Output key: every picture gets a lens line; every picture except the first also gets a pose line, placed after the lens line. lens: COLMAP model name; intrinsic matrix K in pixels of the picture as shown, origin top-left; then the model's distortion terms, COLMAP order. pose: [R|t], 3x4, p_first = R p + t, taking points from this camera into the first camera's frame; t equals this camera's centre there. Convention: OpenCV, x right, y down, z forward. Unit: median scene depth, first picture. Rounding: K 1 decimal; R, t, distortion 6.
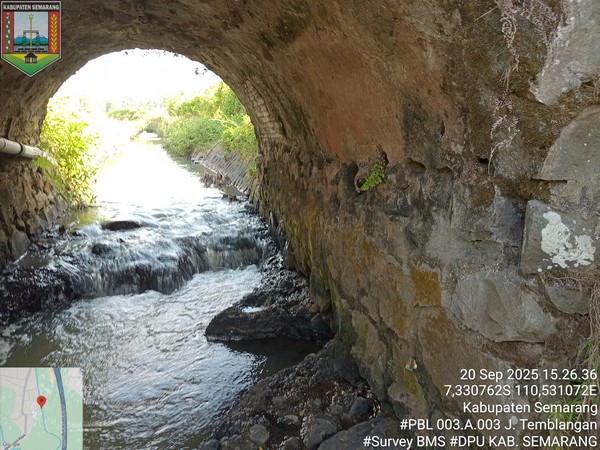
lens RADIAL K [[450.9, 0, 300.8], [0, 450.9, 224.7], [0, 0, 1]] dist [0.001800, -0.036127]
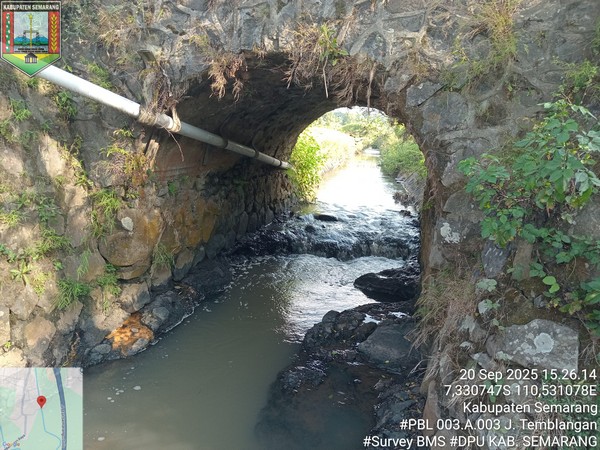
lens RADIAL K [[450.9, 0, 300.0], [0, 450.9, 224.9], [0, 0, 1]] dist [0.001800, -0.036127]
pose [[0.879444, 0.174188, -0.442986, 0.226101], [-0.190517, 0.981653, 0.007772, 0.031879], [0.436212, 0.077562, 0.896495, -0.449400]]
